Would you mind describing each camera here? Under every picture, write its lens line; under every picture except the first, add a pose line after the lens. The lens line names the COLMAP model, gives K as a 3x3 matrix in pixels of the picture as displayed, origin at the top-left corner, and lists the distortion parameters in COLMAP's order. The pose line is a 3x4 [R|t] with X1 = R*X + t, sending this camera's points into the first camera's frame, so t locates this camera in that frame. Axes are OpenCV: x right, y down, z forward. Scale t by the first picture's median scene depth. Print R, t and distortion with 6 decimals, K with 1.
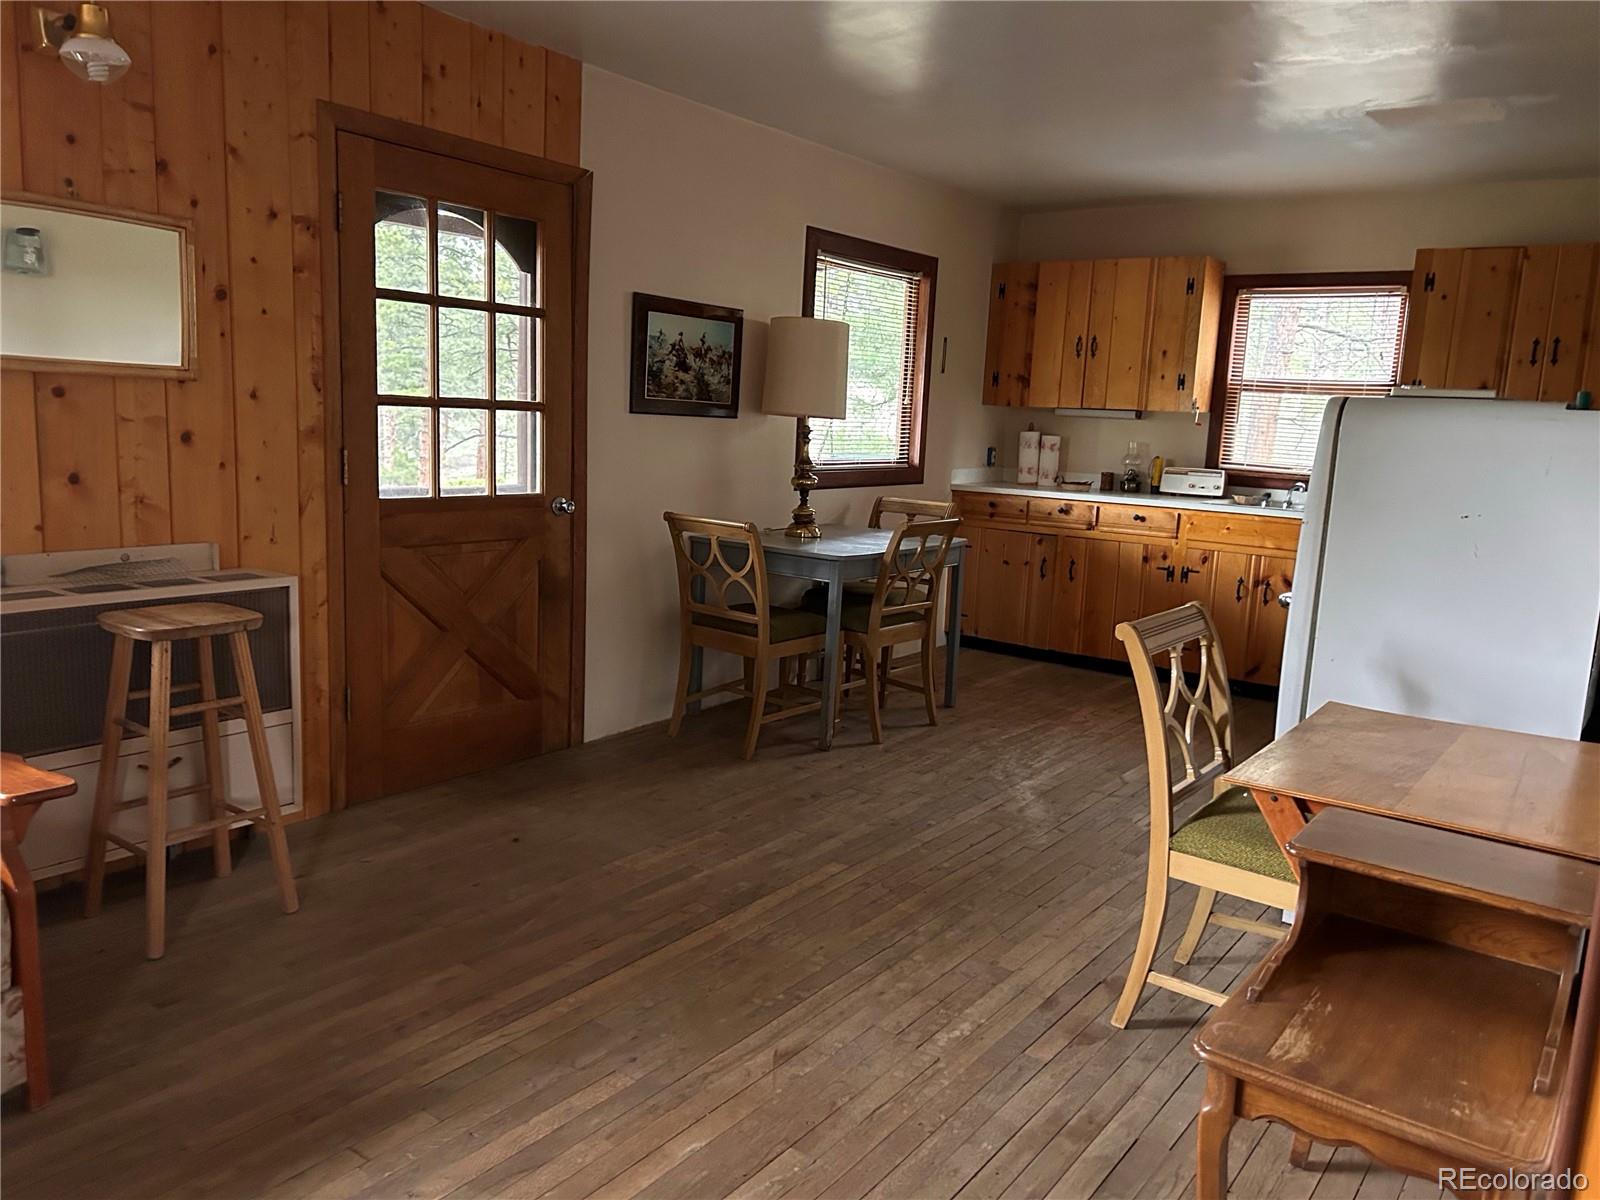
lens RADIAL K [[1212.1, 0, 798.7], [0, 1212.1, 602.1], [0, 0, 1]] dist [0.046155, -0.060082]
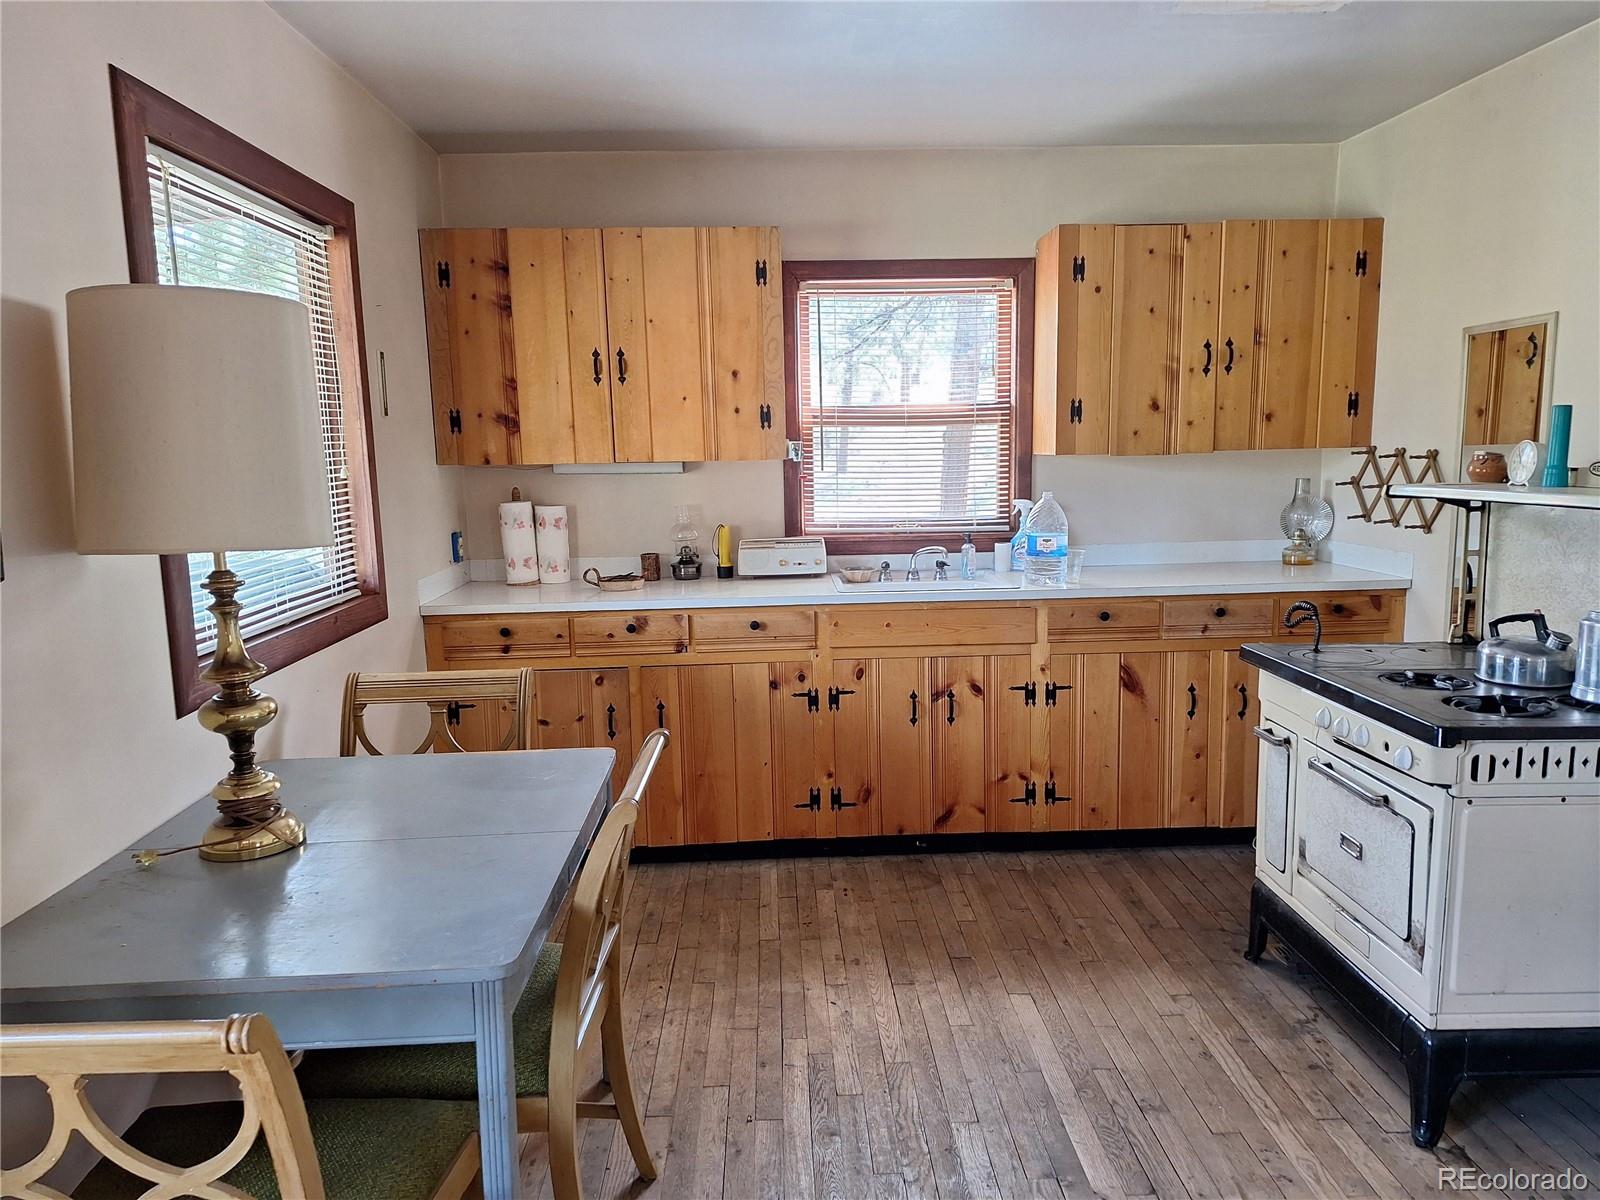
lens RADIAL K [[1086.0, 0, 805.7], [0, 1086.0, 604.4], [0, 0, 1]] dist [0.081417, 0.000316]
pose [[0.776552, -0.151374, 0.611599, -0.053759], [0.153082, 0.986952, 0.049905, -0.100556], [-0.611173, 0.054871, 0.789592, 0.496949]]
